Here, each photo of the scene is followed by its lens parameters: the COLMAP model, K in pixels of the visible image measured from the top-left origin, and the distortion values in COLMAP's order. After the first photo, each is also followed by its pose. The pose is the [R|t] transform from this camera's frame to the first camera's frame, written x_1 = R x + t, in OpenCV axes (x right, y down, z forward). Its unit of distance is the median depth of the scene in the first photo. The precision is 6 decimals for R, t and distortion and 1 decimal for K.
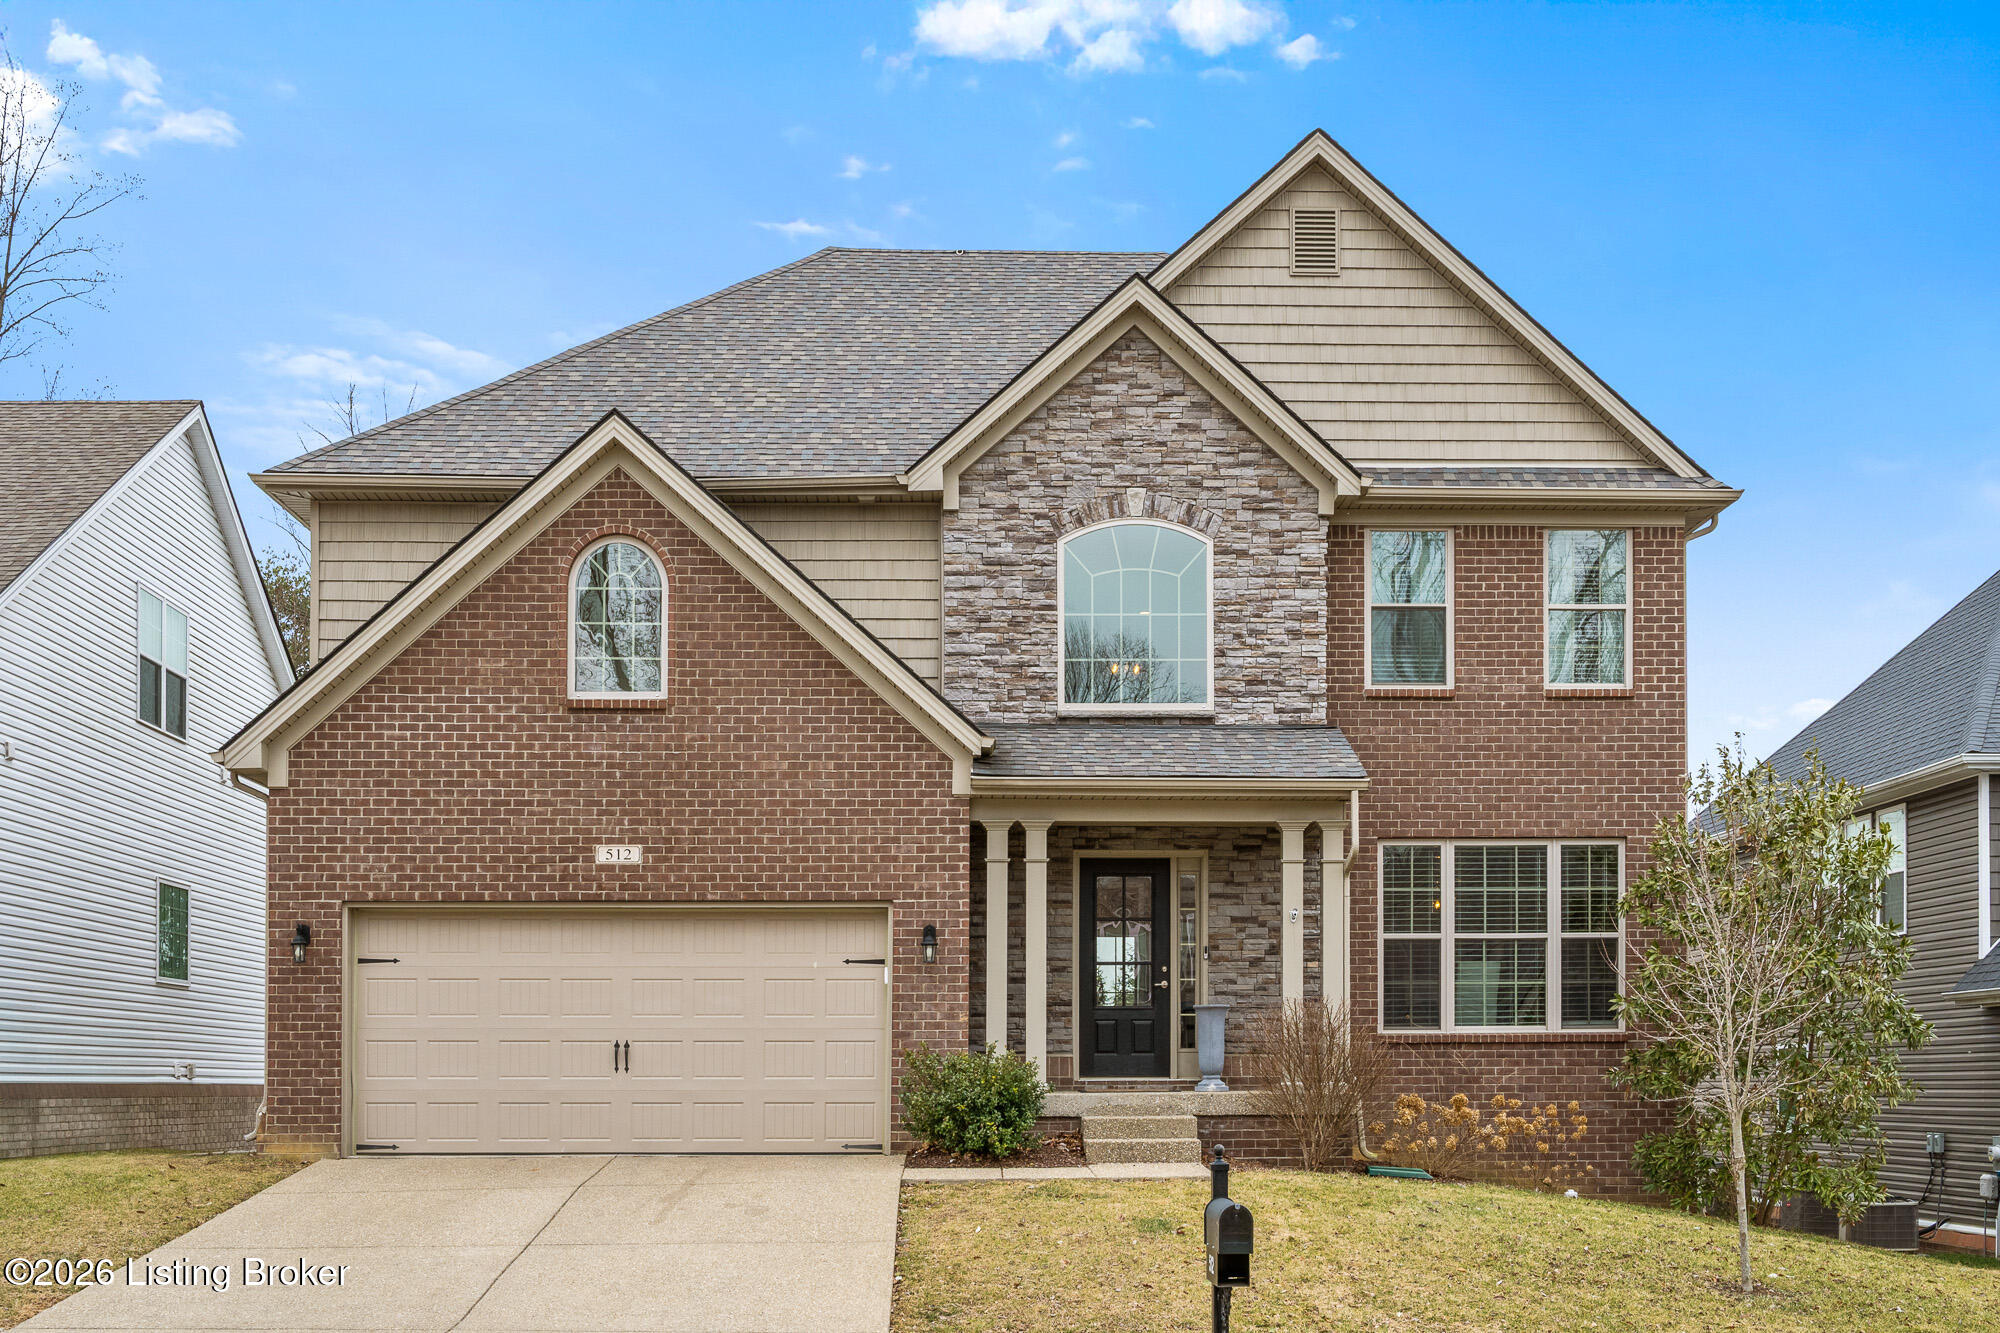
lens RADIAL K [[2072.1, 0, 999.8], [0, 2072.1, 660.4], [0, 0, 1]] dist [0.010181, 0.000000]
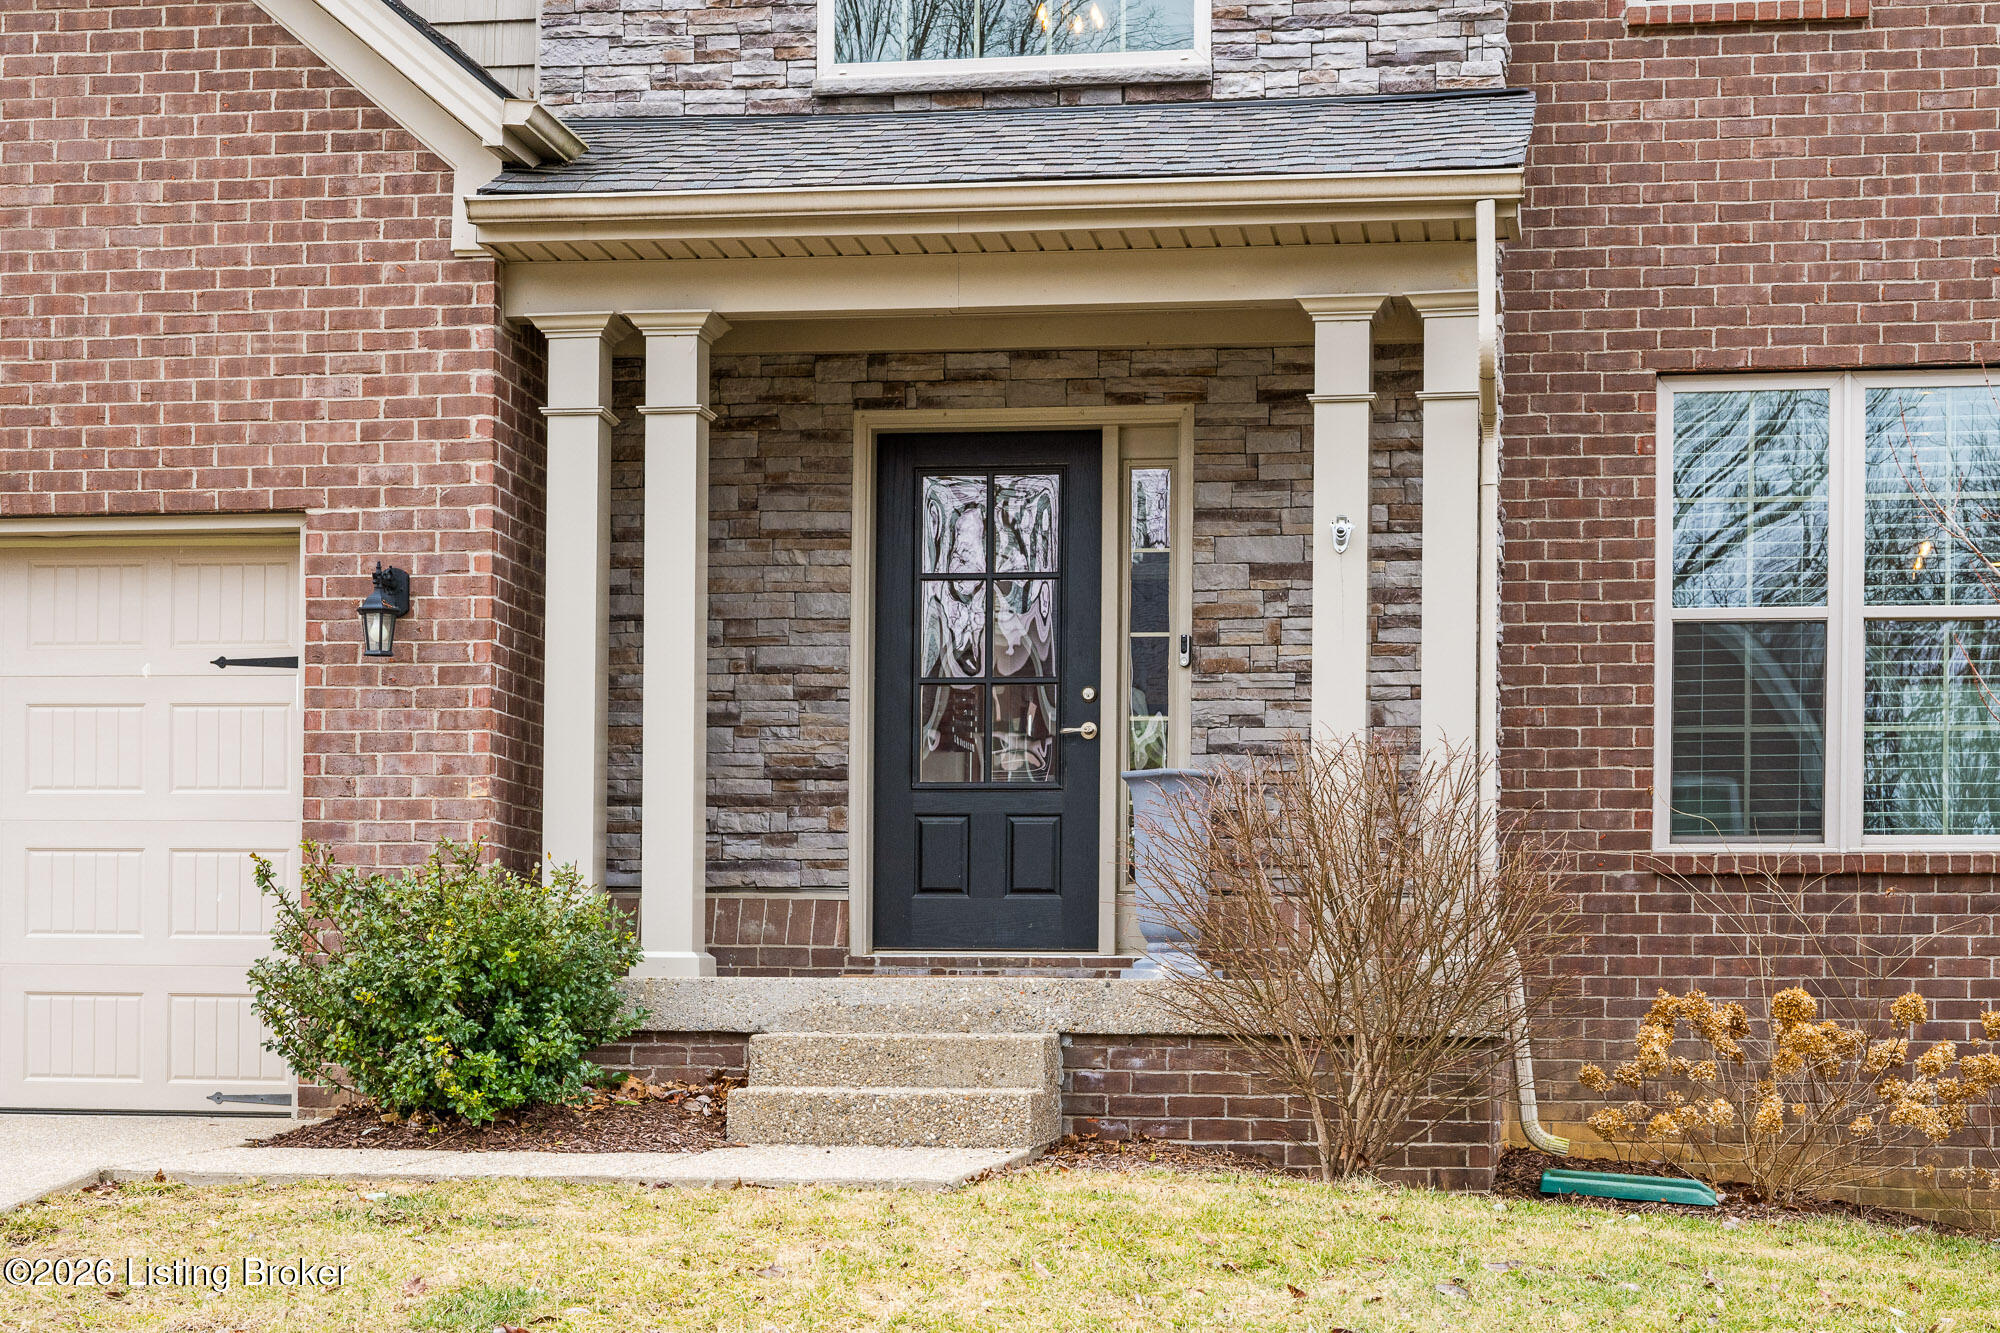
lens RADIAL K [[3007.5, 0, 997.9], [0, 3007.5, 674.1], [0, 0, 1]] dist [0.003587, 0.000000]
pose [[0.968622, -0.022378, -0.247528, 0.212297], [0.039083, 0.997262, 0.062781, 0.107662], [0.245445, -0.070485, 0.966845, 0.420172]]
